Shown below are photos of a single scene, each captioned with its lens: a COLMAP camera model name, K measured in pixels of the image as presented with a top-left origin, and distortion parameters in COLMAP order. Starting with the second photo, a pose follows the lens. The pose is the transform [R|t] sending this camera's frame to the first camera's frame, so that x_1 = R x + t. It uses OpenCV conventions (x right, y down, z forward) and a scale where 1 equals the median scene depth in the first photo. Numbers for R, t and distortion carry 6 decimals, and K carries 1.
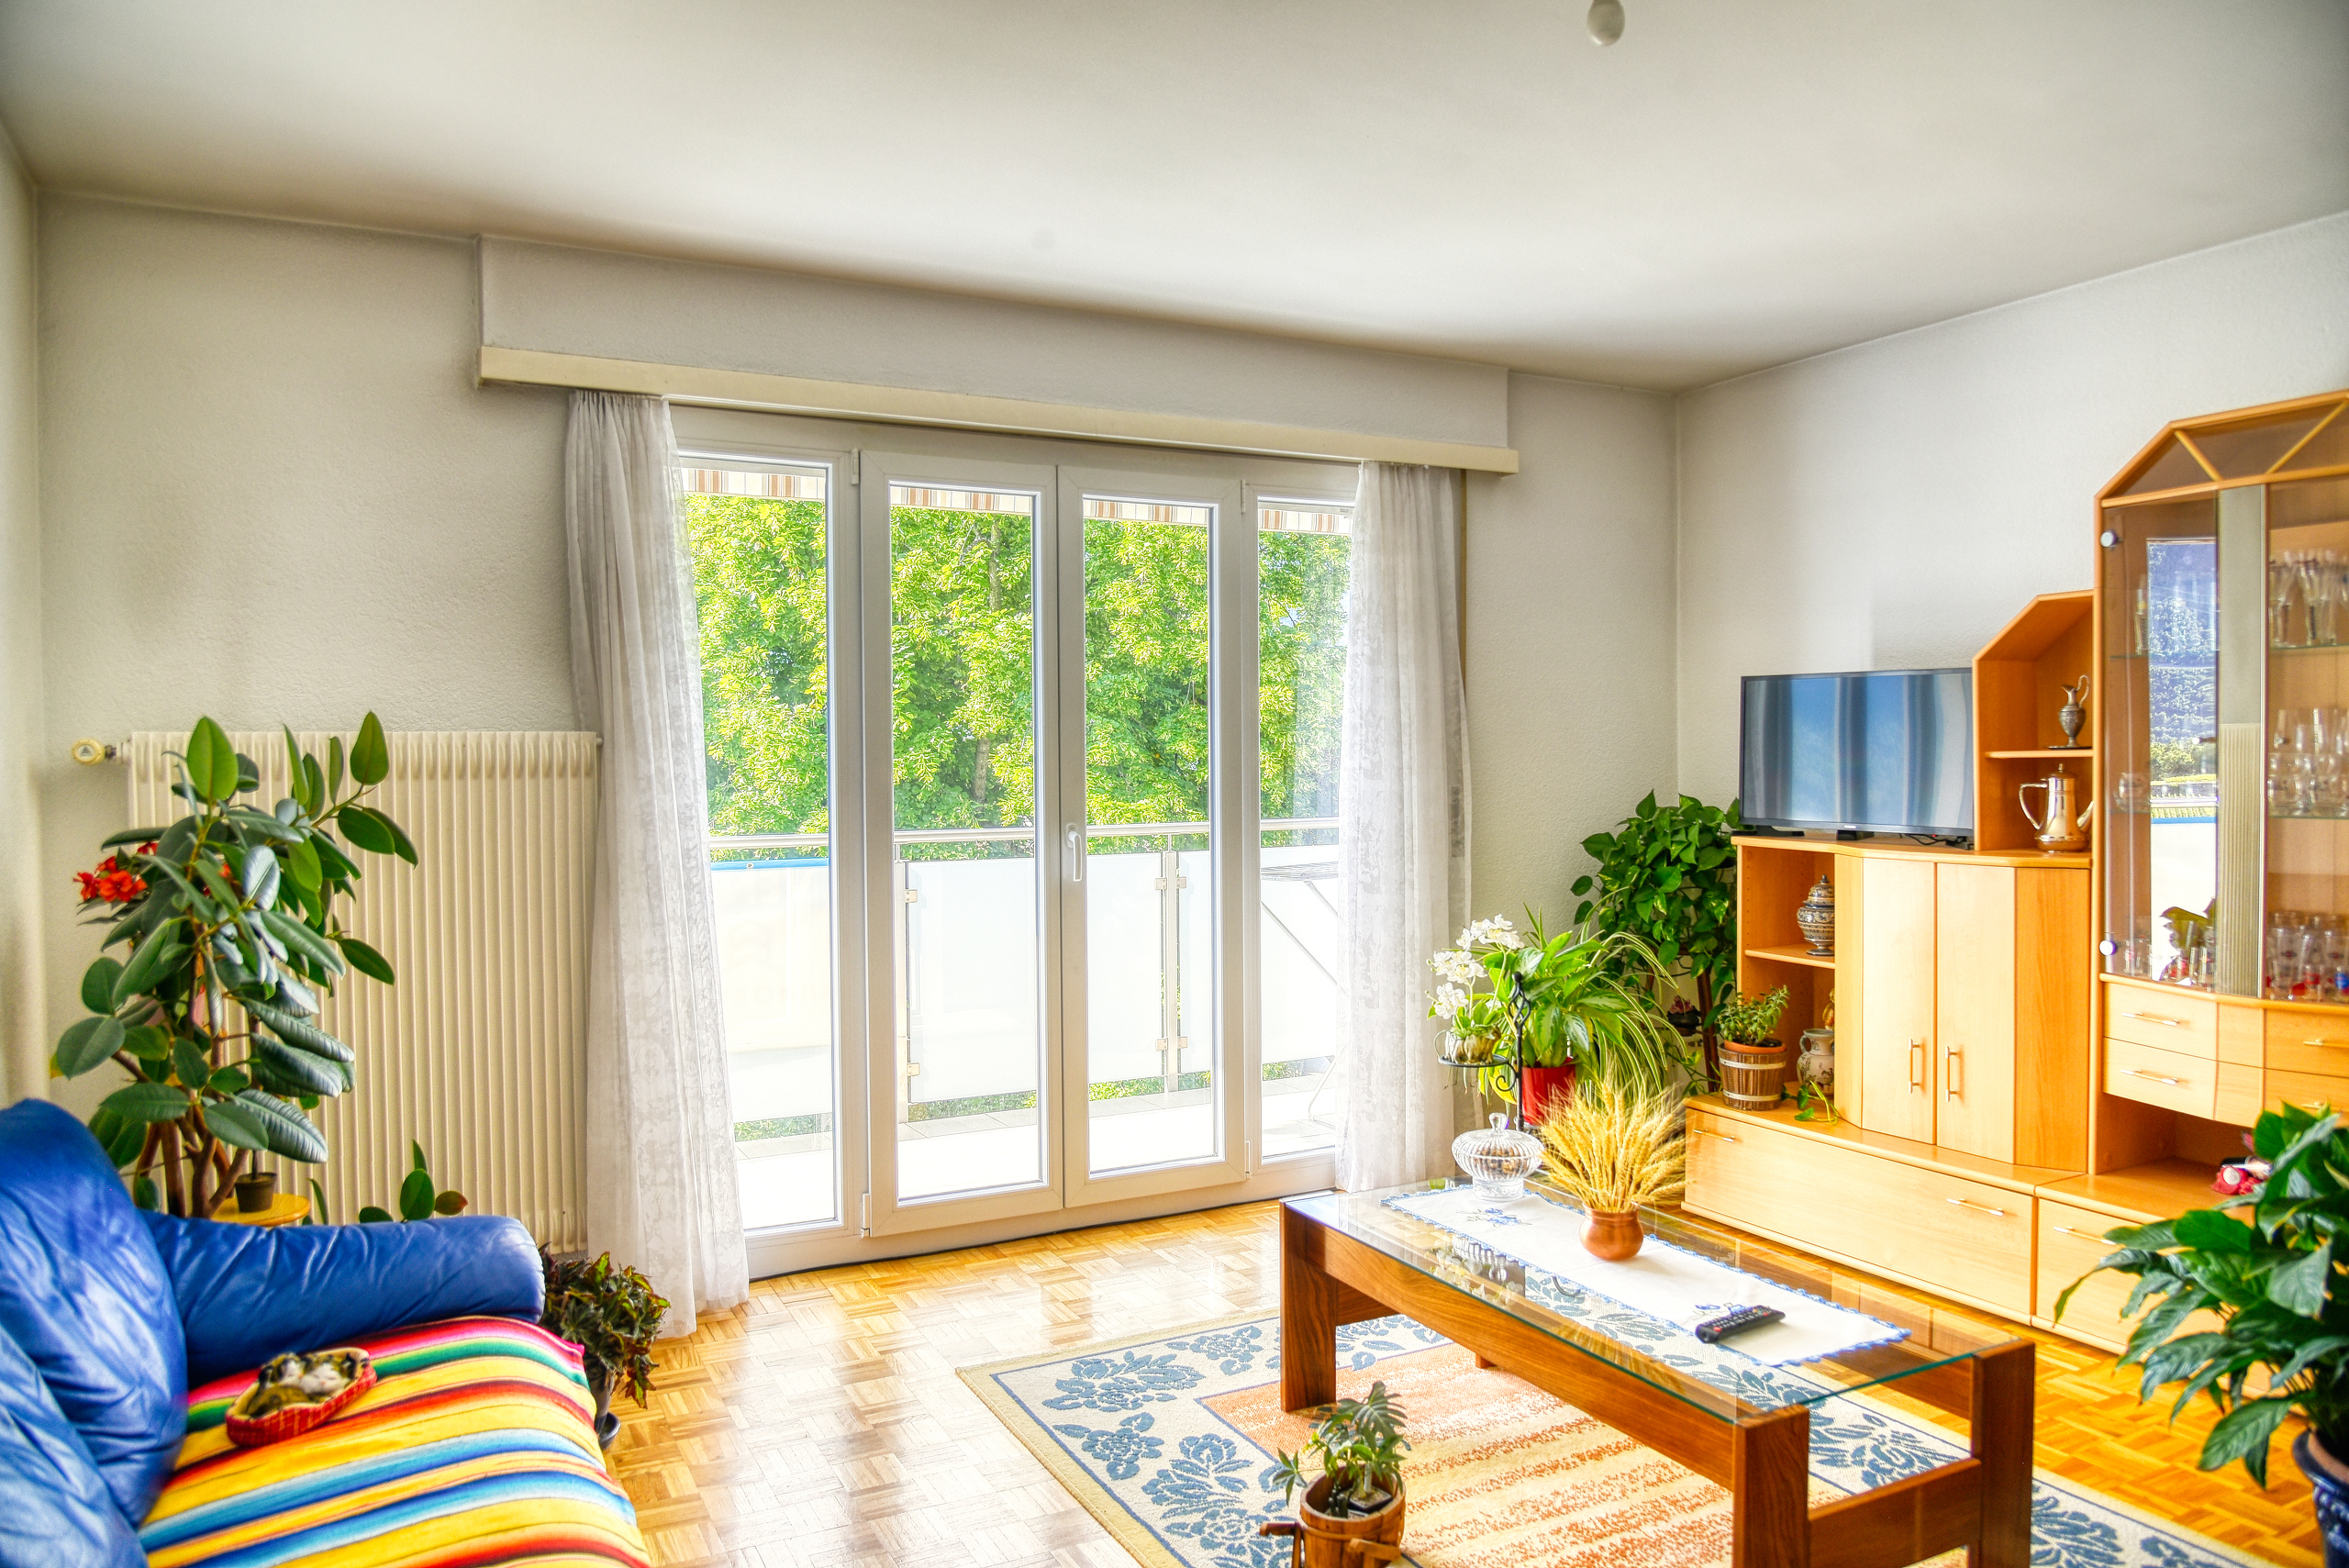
lens RADIAL K [[1579.2, 0, 1196.4], [0, 1579.2, 794.5], [0, 0, 1]] dist [-0.035096, -0.005211]
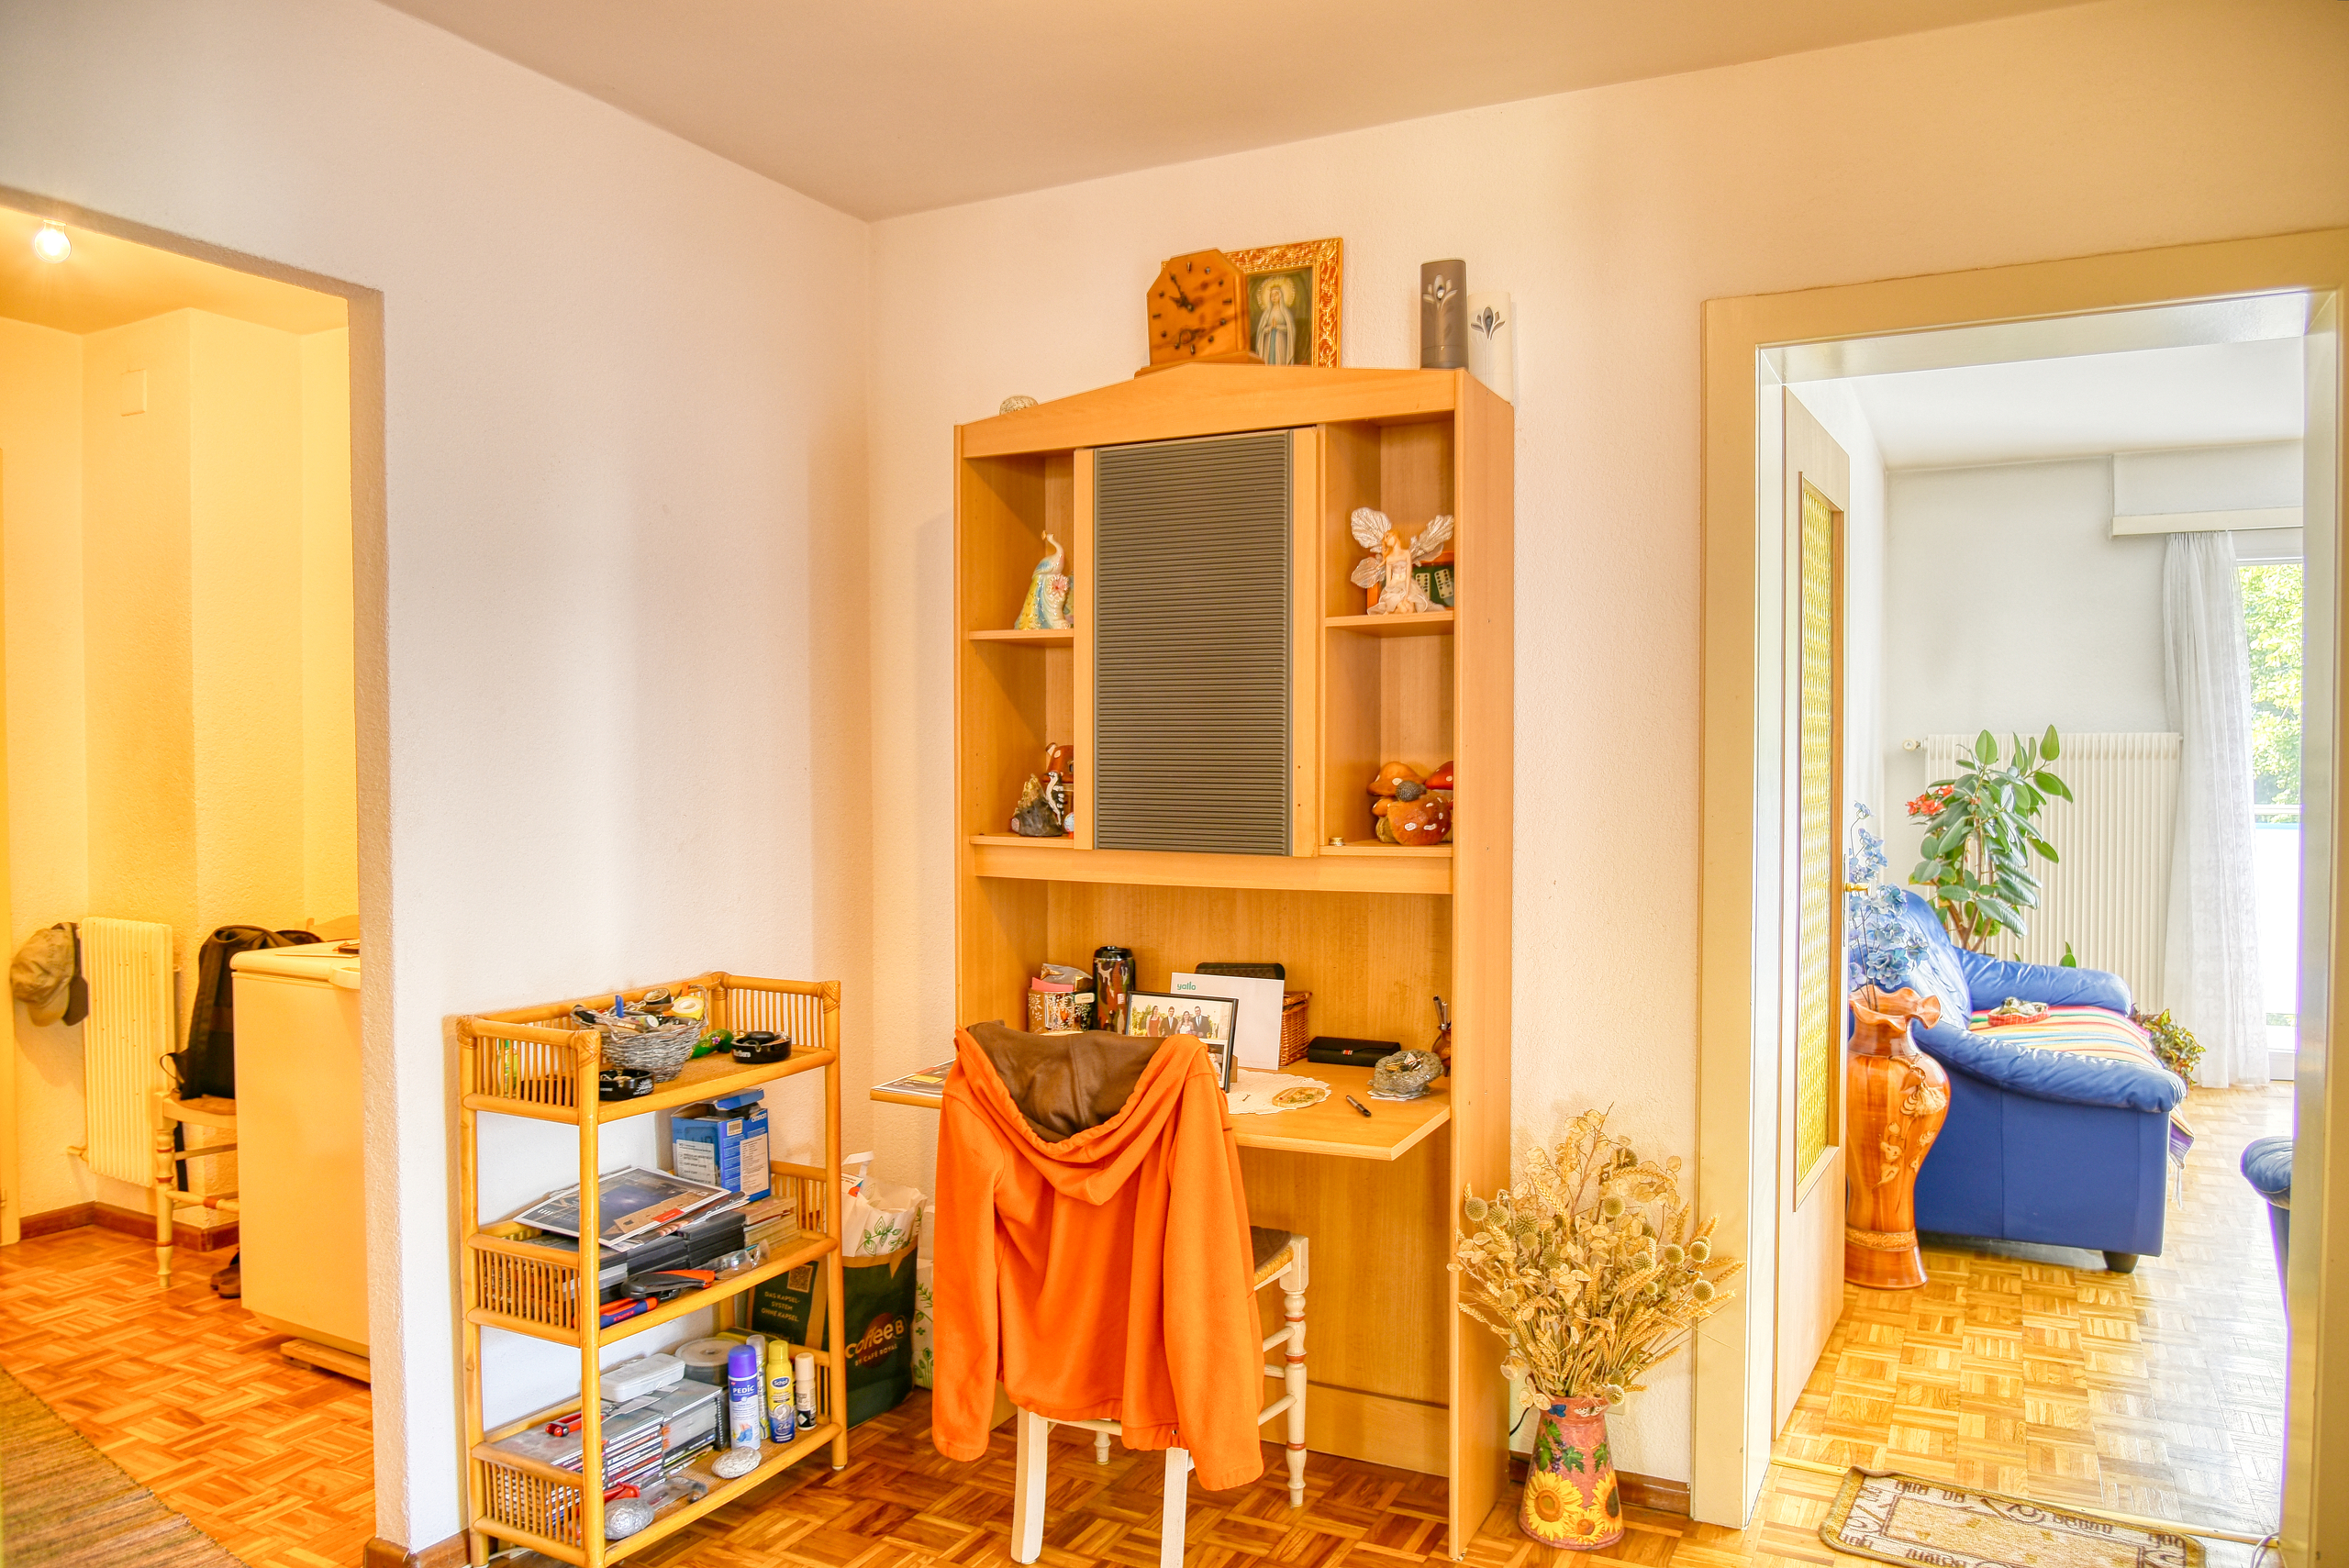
lens RADIAL K [[1579.2, 0, 1193.1], [0, 1579.2, 800.5], [0, 0, 1]] dist [-0.035096, -0.005211]
pose [[0.572989, 0.025919, -0.819153, 0.404410], [-0.020073, 0.999644, 0.017589, 0.026380], [0.819317, 0.006365, 0.573305, -0.878591]]
